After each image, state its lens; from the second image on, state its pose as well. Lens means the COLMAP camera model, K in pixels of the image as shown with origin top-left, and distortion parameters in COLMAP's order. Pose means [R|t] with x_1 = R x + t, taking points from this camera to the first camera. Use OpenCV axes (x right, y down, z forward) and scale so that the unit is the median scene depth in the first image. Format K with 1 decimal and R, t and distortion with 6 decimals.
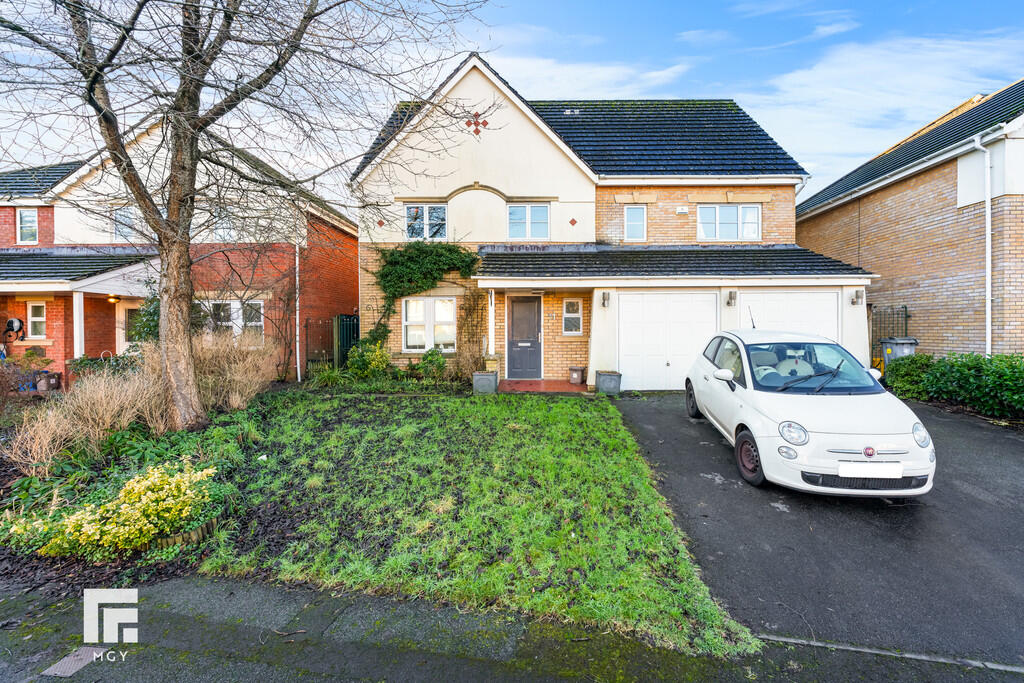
lens RADIAL K [[416.3, 0, 517.8], [0, 416.3, 338.7], [0, 0, 1]] dist [0.001799, -0.001246]
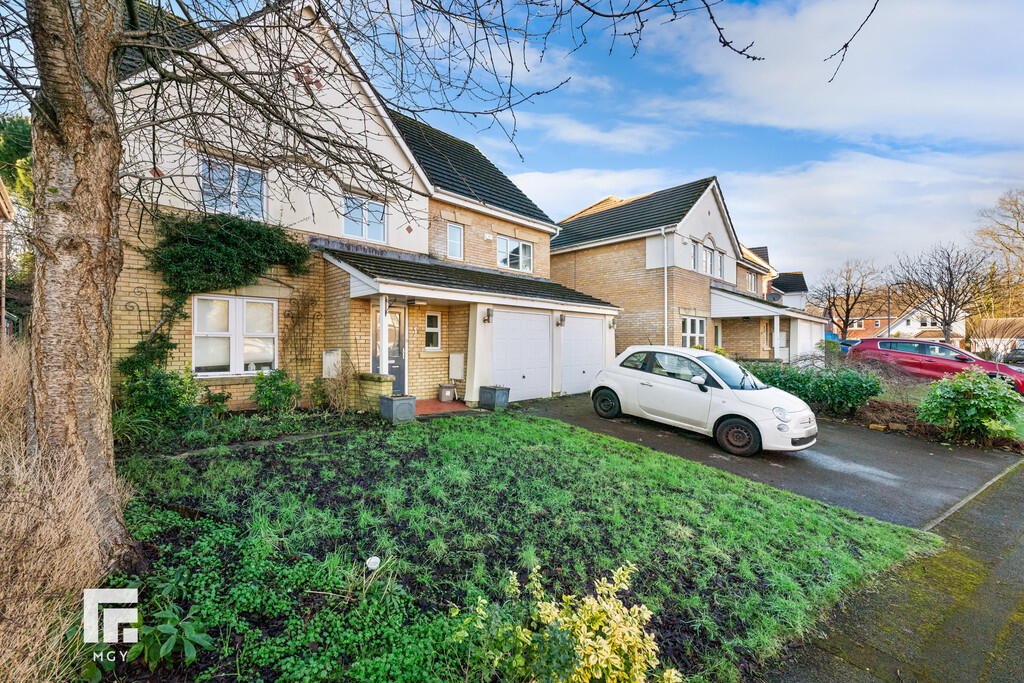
lens RADIAL K [[416.3, 0, 508.2], [0, 416.3, 348.8], [0, 0, 1]] dist [0.001799, -0.001246]
pose [[0.734782, 0.000383, 0.678303, -0.346361], [0.008397, 0.999918, -0.009662, -0.002439], [-0.678251, 0.012795, 0.734719, 0.175400]]
